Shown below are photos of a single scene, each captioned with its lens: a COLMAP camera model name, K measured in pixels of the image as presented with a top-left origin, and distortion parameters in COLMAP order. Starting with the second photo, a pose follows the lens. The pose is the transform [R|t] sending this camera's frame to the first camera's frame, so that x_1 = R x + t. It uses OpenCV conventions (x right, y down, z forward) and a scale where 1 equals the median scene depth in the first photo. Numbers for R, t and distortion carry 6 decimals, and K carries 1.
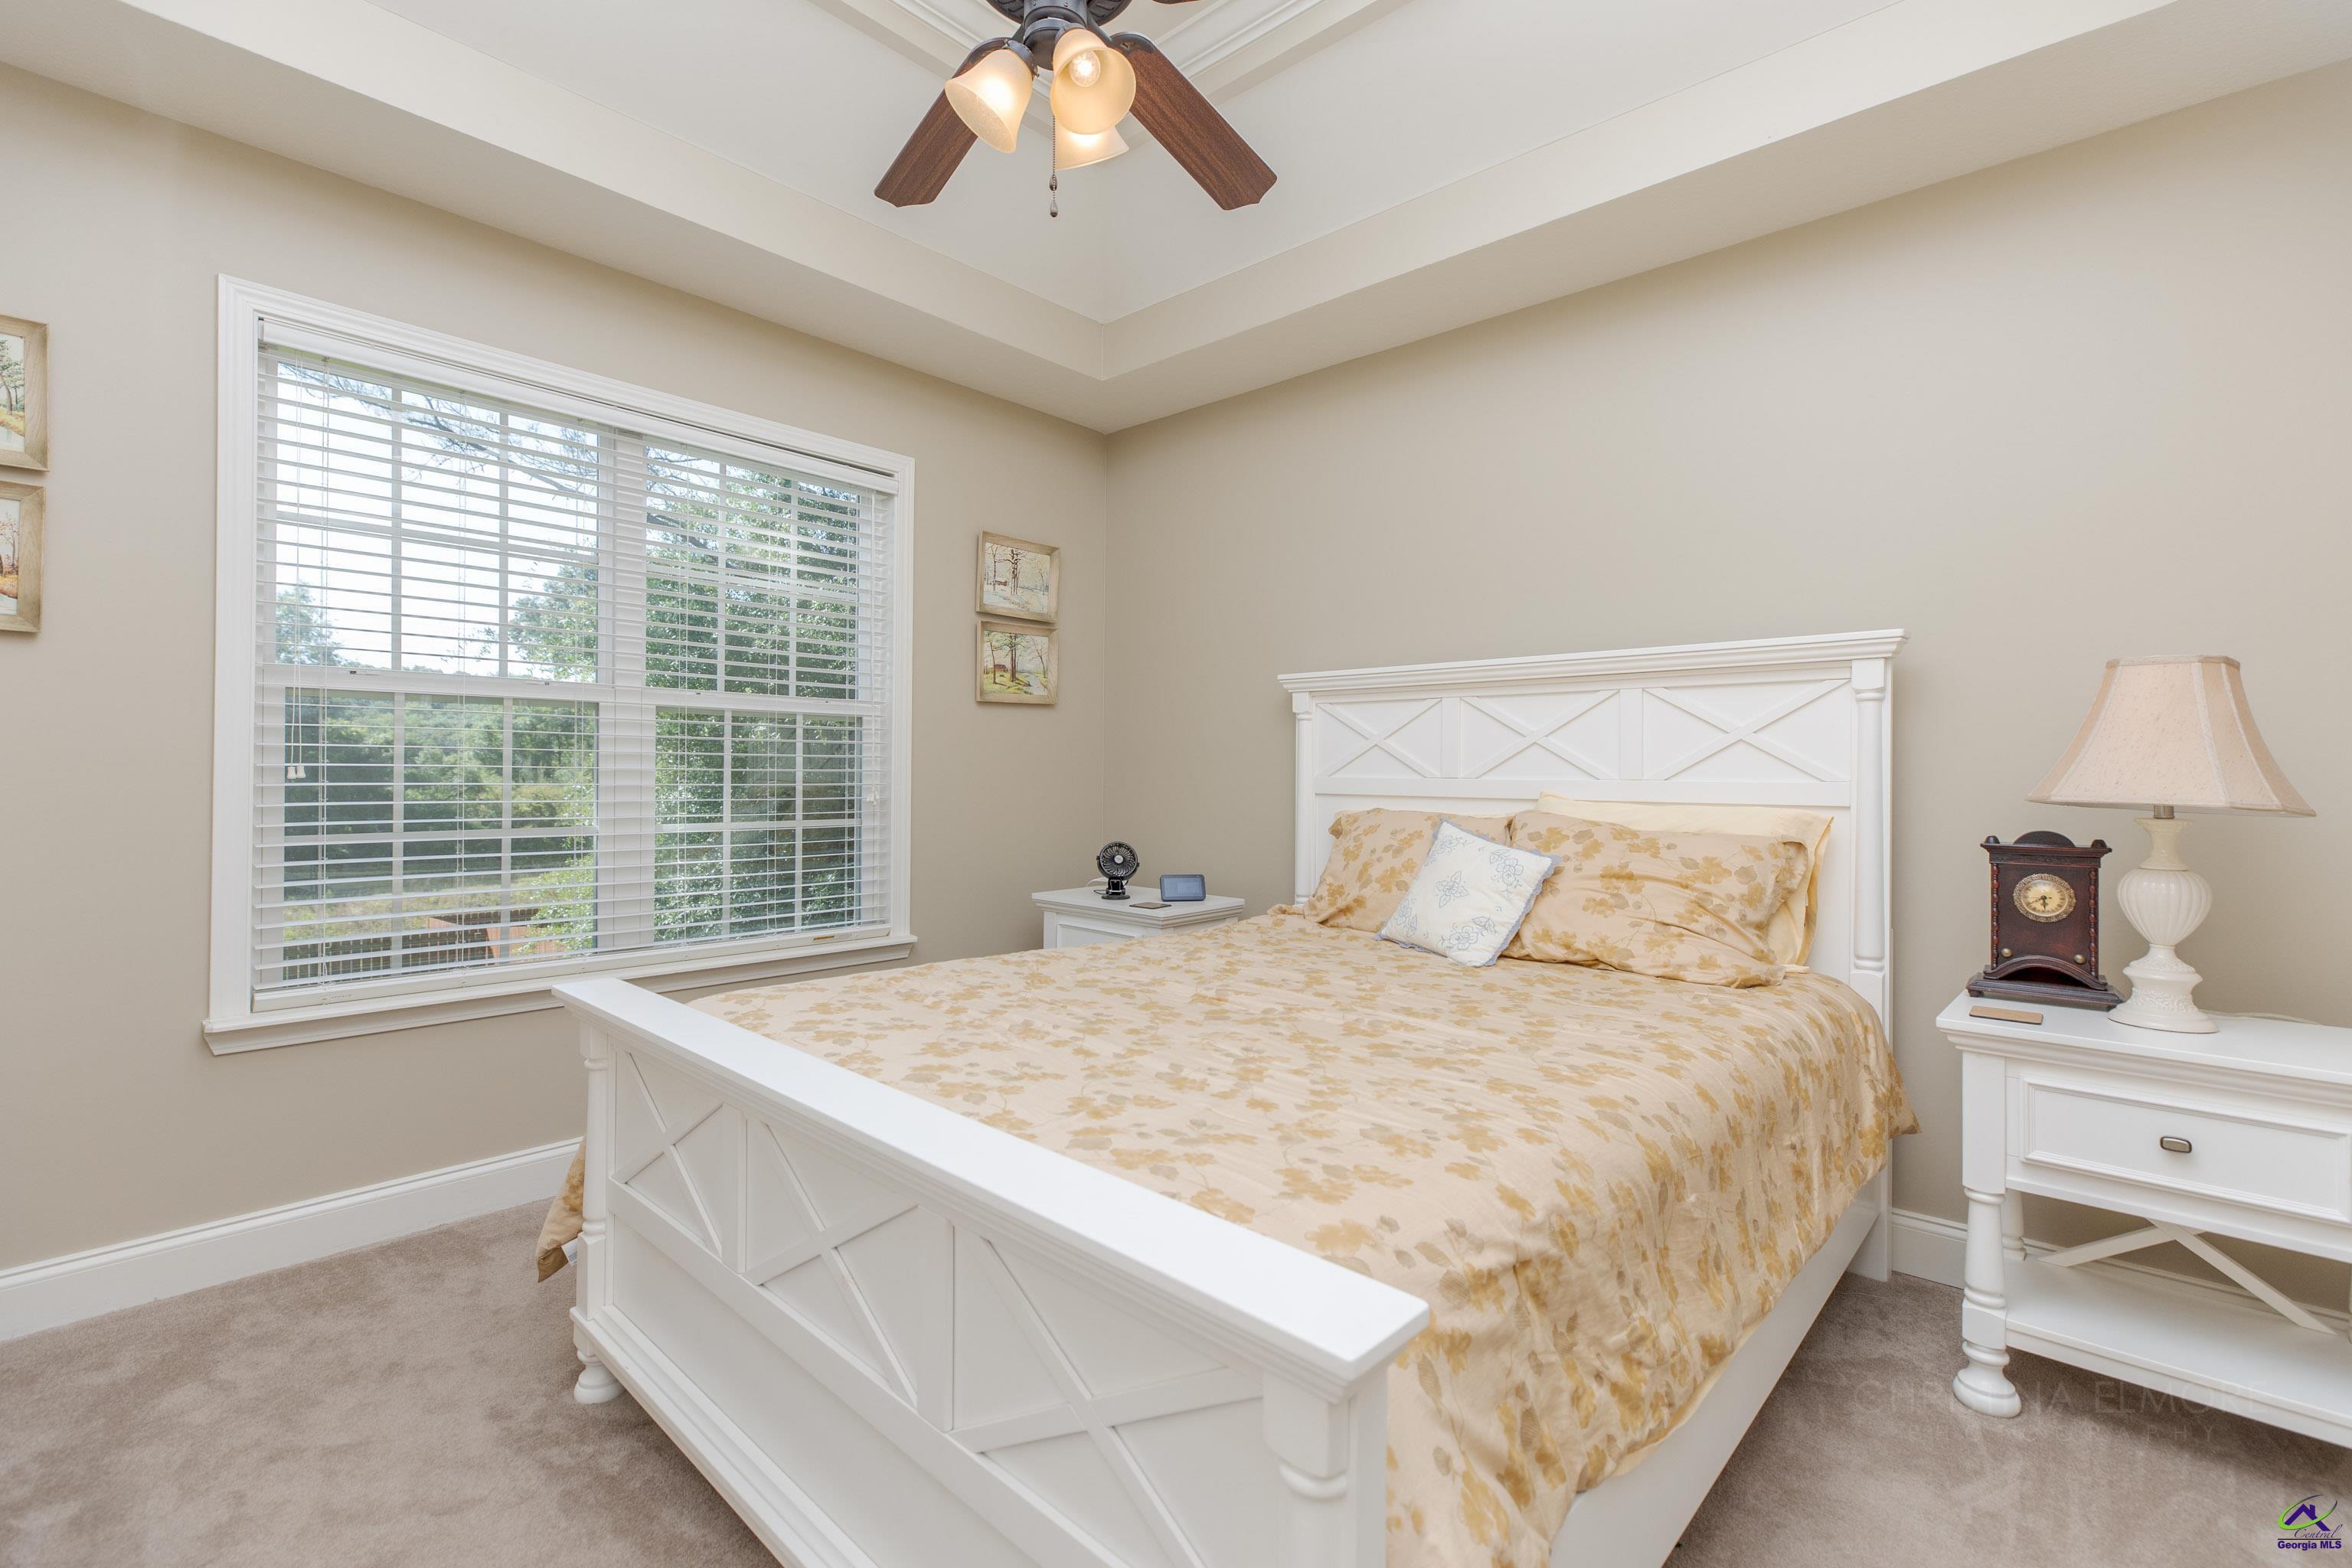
lens RADIAL K [[1072.6, 0, 1175.7], [0, 1072.6, 771.3], [0, 0, 1]] dist [0.006377, -0.000874]
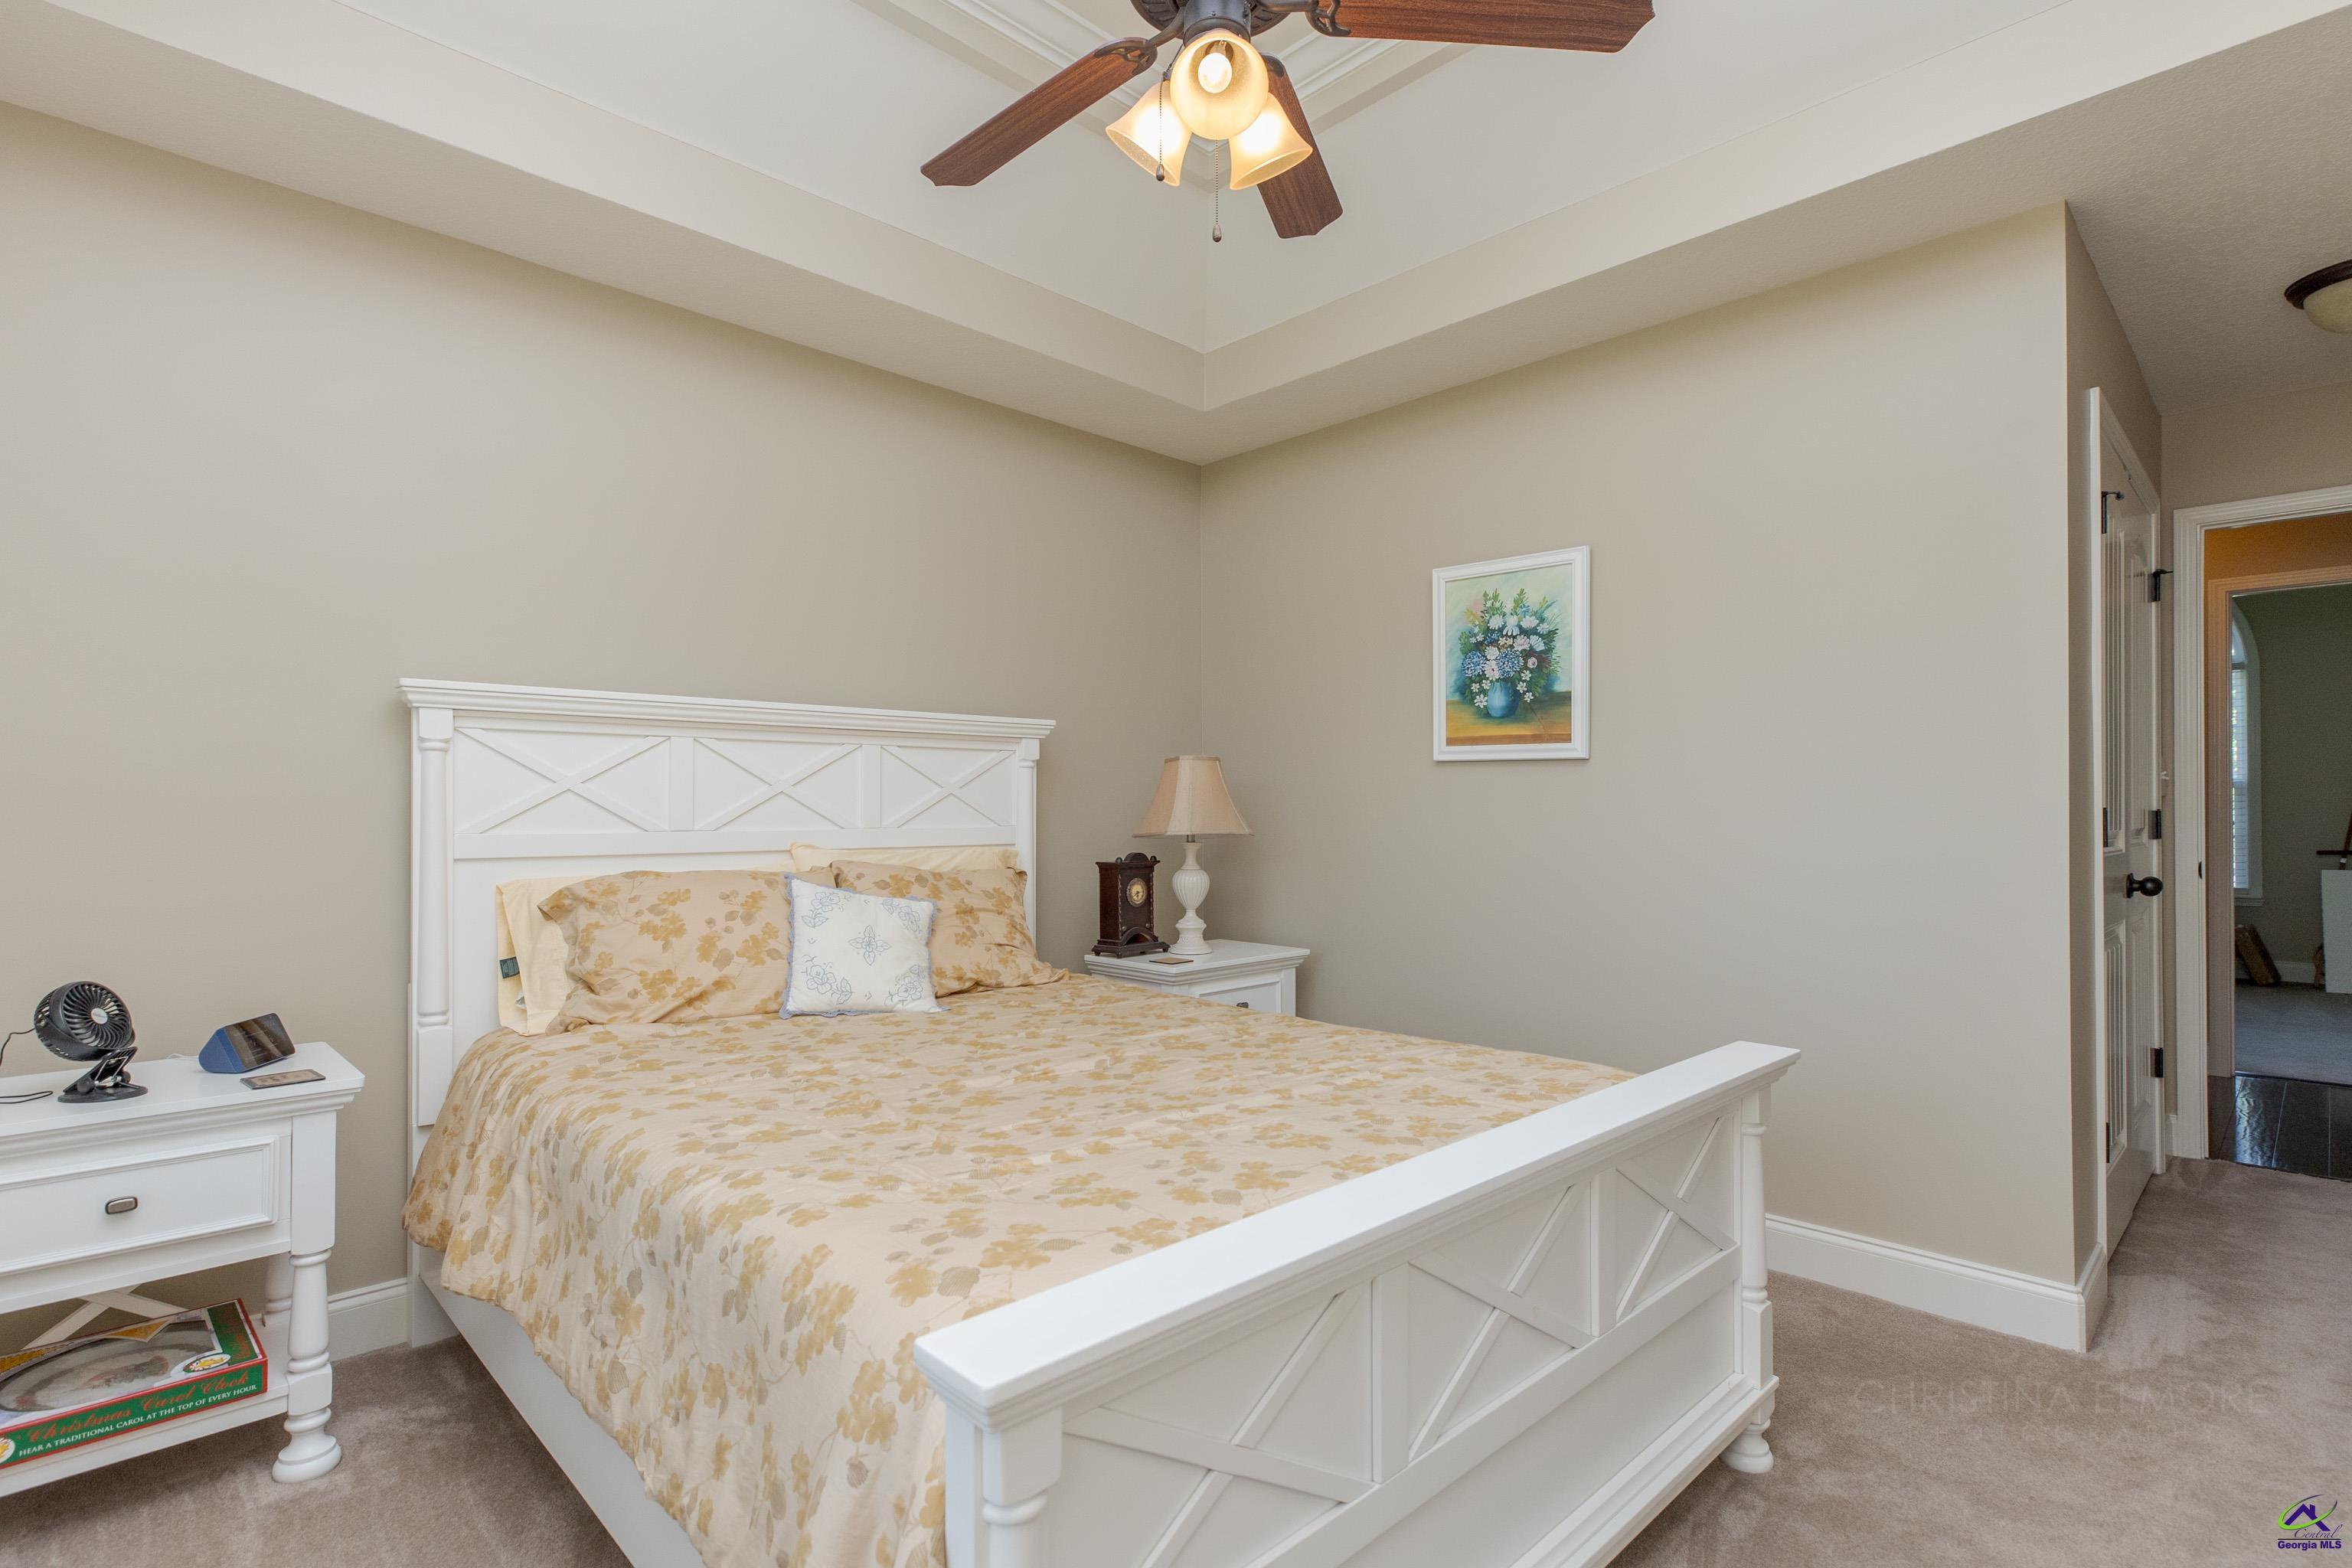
lens RADIAL K [[1116.9, 0, 1168.9], [0, 1116.9, 847.8], [0, 0, 1]] dist [-0.002354, -0.000194]
pose [[0.066216, -0.035894, 0.997160, -0.924443], [0.010508, 0.999322, 0.035274, -0.012908], [-0.997750, 0.008143, 0.066548, 0.839351]]
